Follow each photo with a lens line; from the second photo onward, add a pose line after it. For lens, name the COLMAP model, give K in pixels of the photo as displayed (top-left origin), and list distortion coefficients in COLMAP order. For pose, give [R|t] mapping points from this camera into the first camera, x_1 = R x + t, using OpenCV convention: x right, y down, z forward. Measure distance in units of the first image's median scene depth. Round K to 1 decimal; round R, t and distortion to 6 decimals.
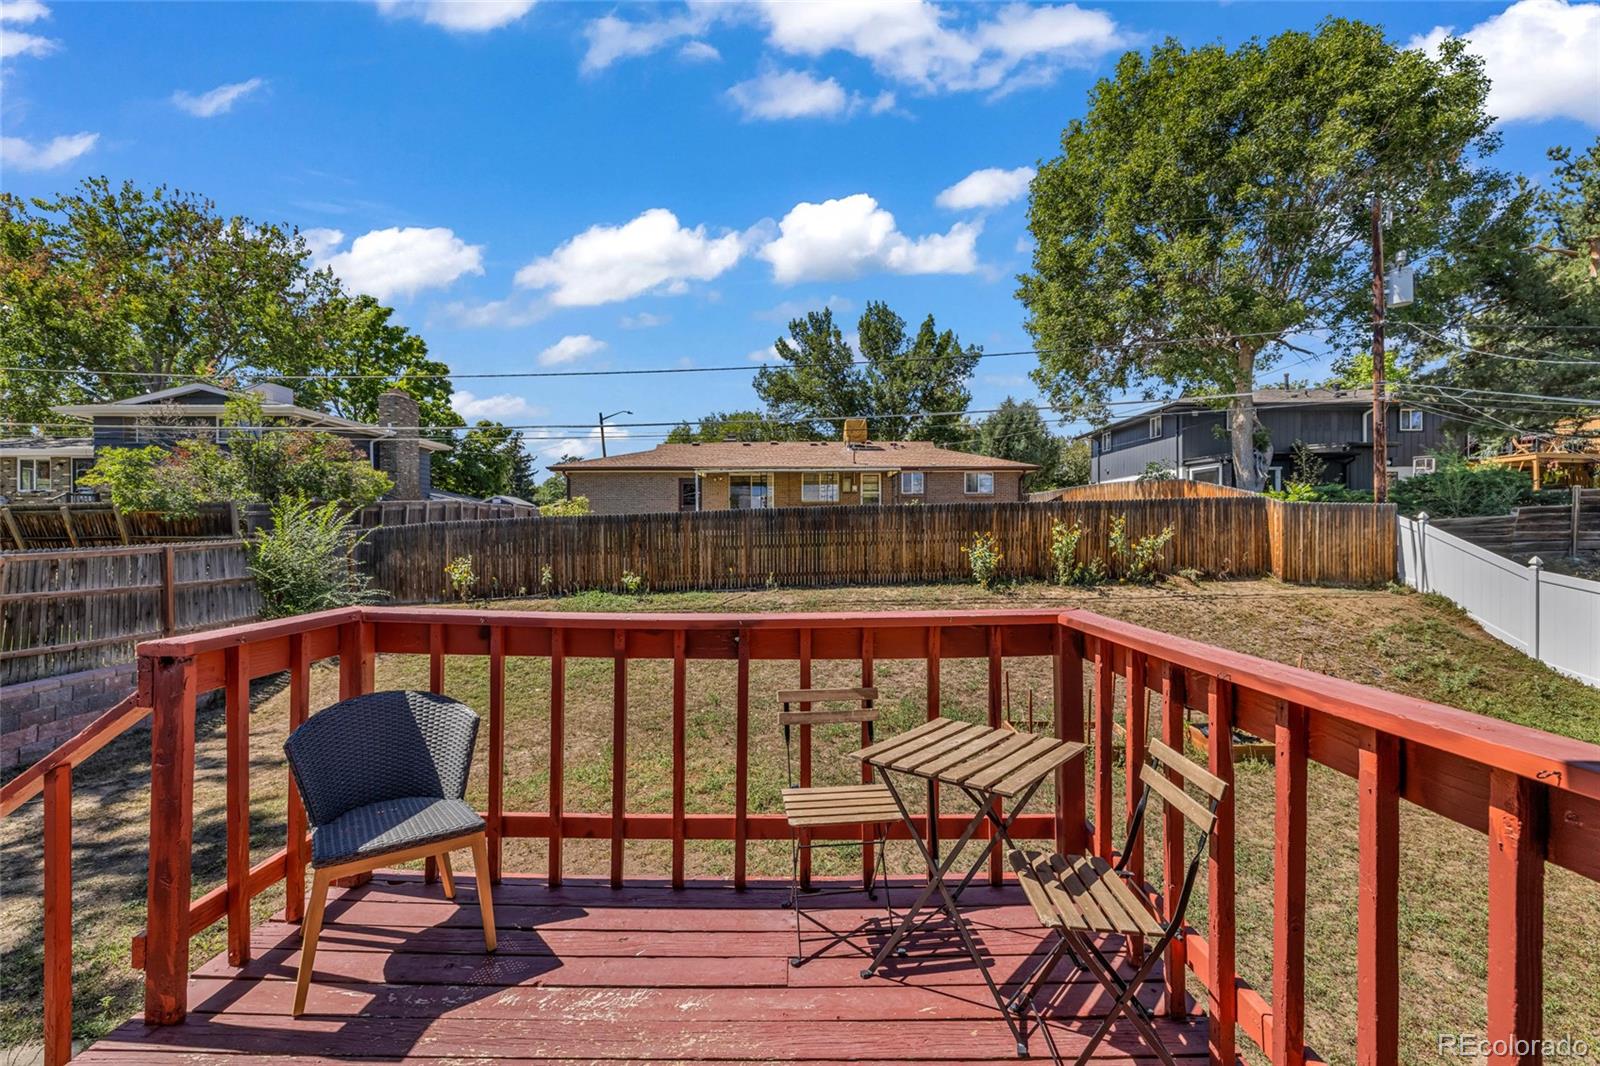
lens RADIAL K [[667.1, 0, 797.0], [0, 667.1, 535.2], [0, 0, 1]] dist [0.000868, 0.000418]
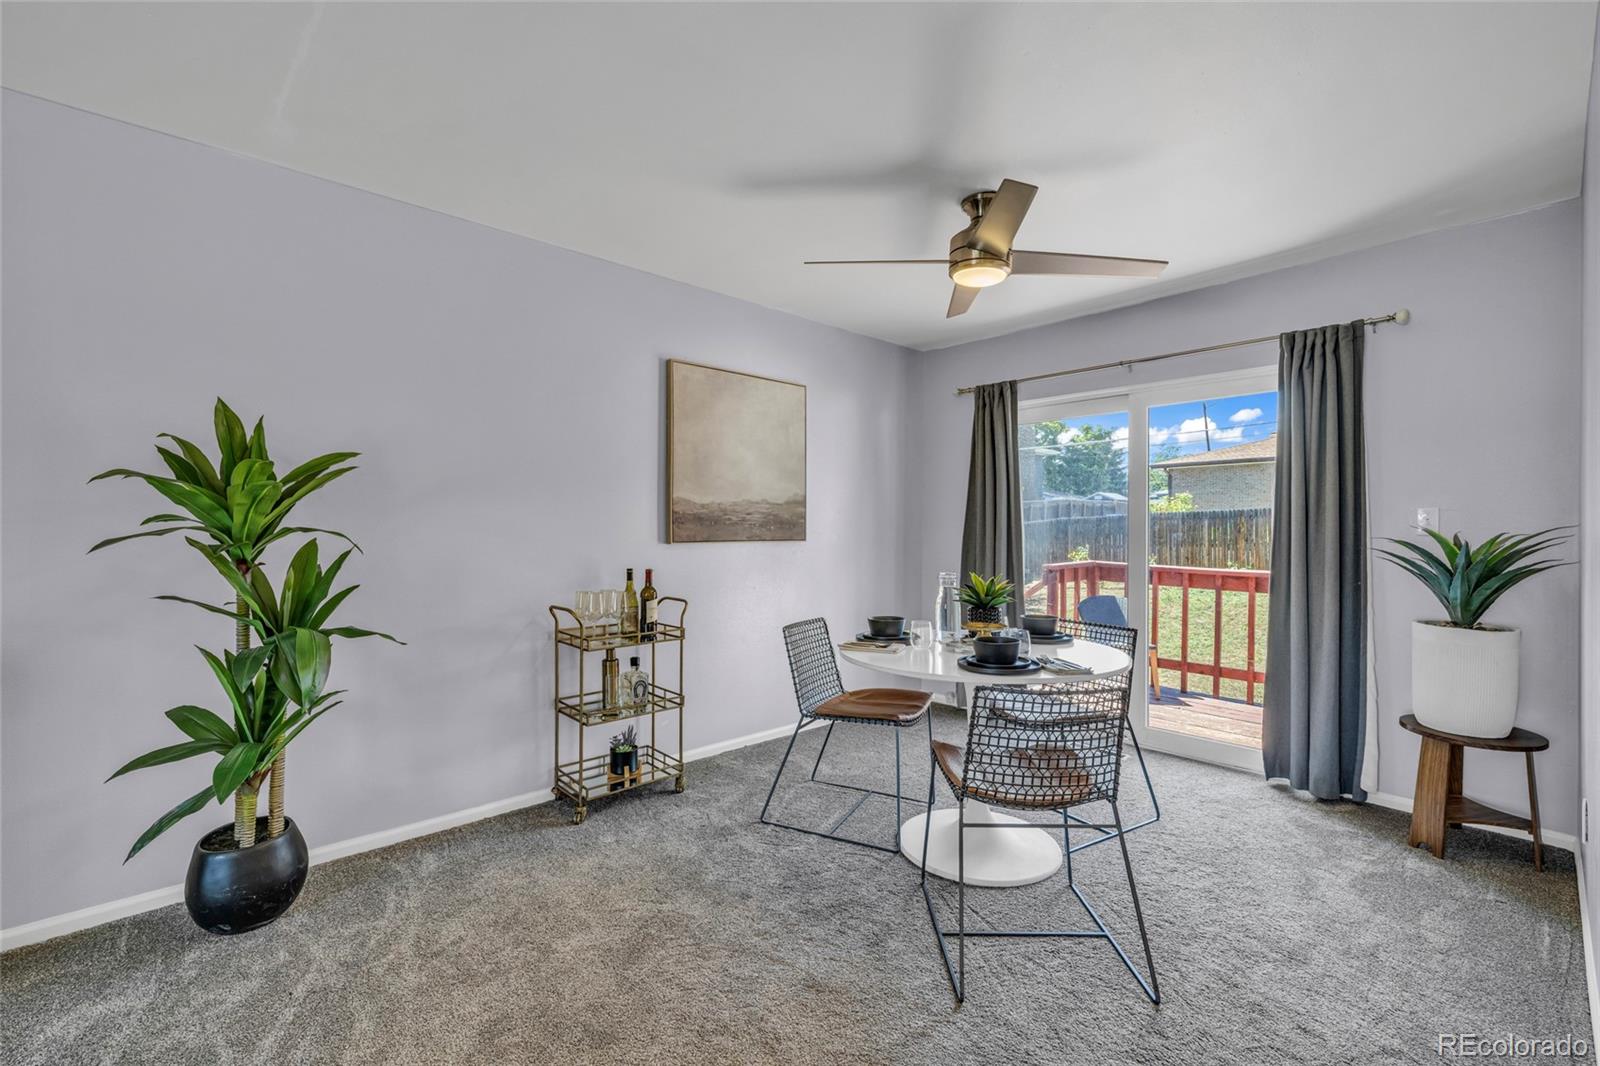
lens RADIAL K [[683.1, 0, 795.2], [0, 683.1, 534.6], [0, 0, 1]] dist [0.003523, -0.000252]
pose [[0.680124, 0.010854, -0.733017, 0.050825], [-0.004033, 0.999931, 0.011064, -0.000700], [0.733086, -0.004569, 0.680120, -0.180865]]
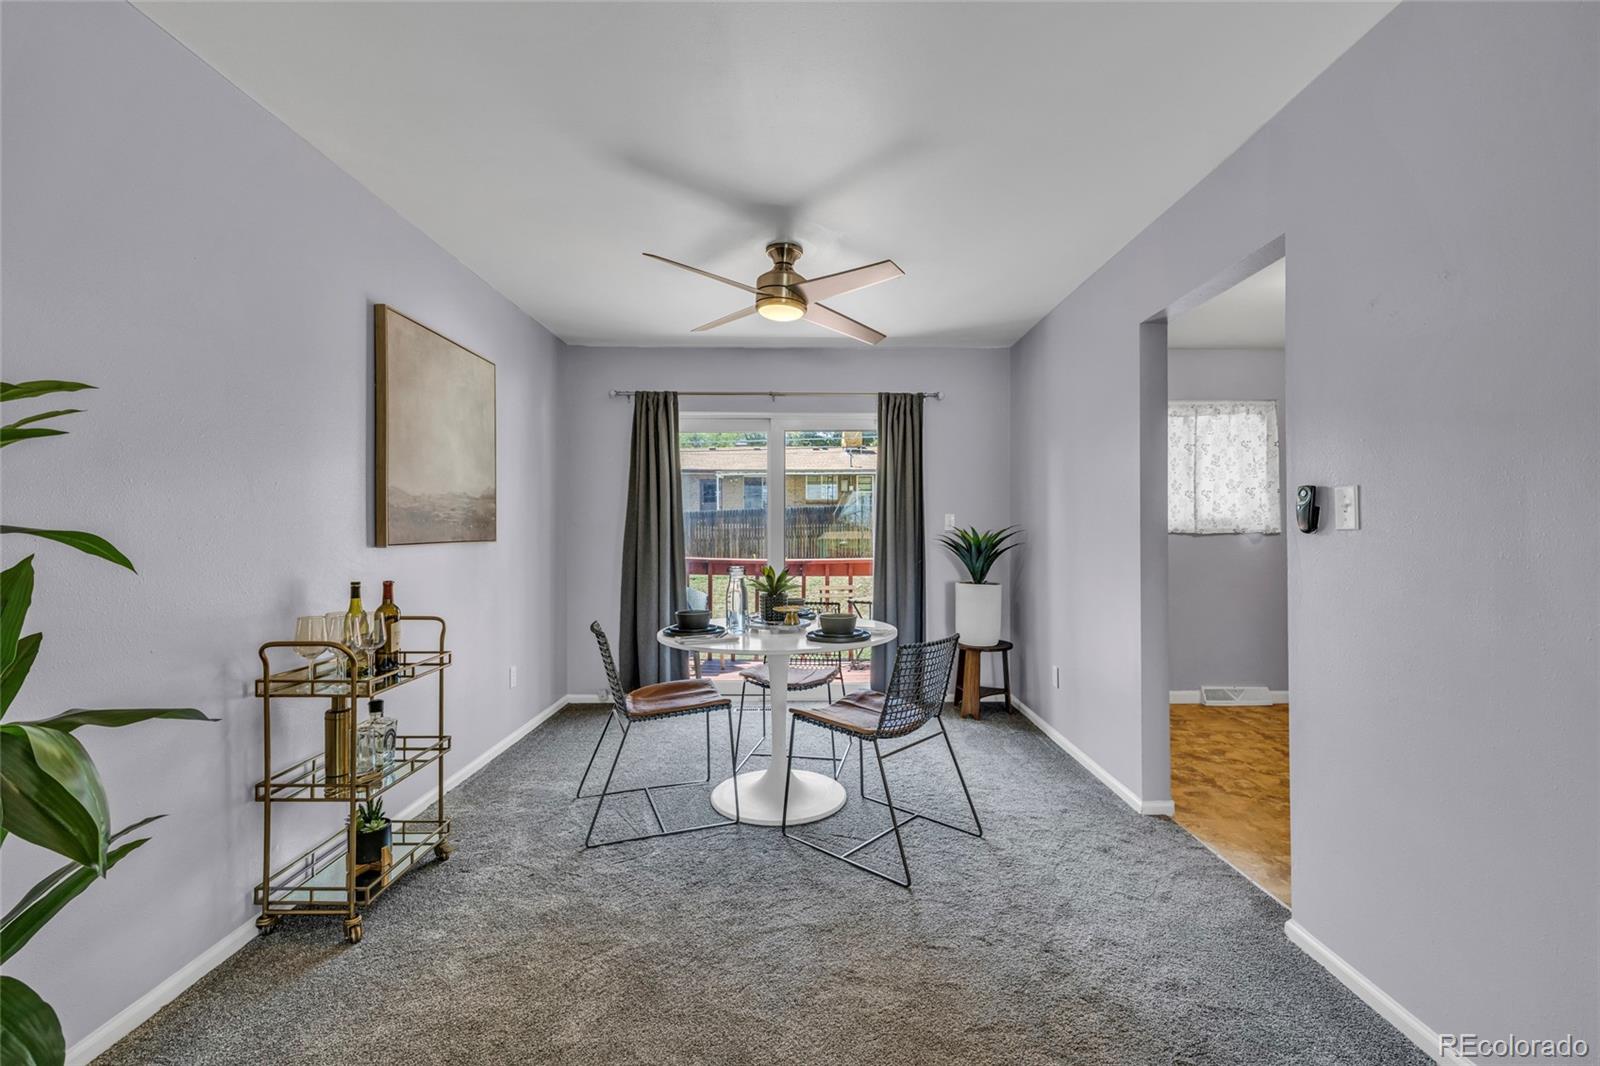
lens RADIAL K [[683.1, 0, 813.0], [0, 683.1, 533.1], [0, 0, 1]] dist [0.003523, -0.000252]
pose [[0.999610, 0.002083, 0.027855, -0.015219], [-0.002287, 0.999971, 0.007281, -0.000272], [-0.027839, -0.007342, 0.999585, -0.218617]]
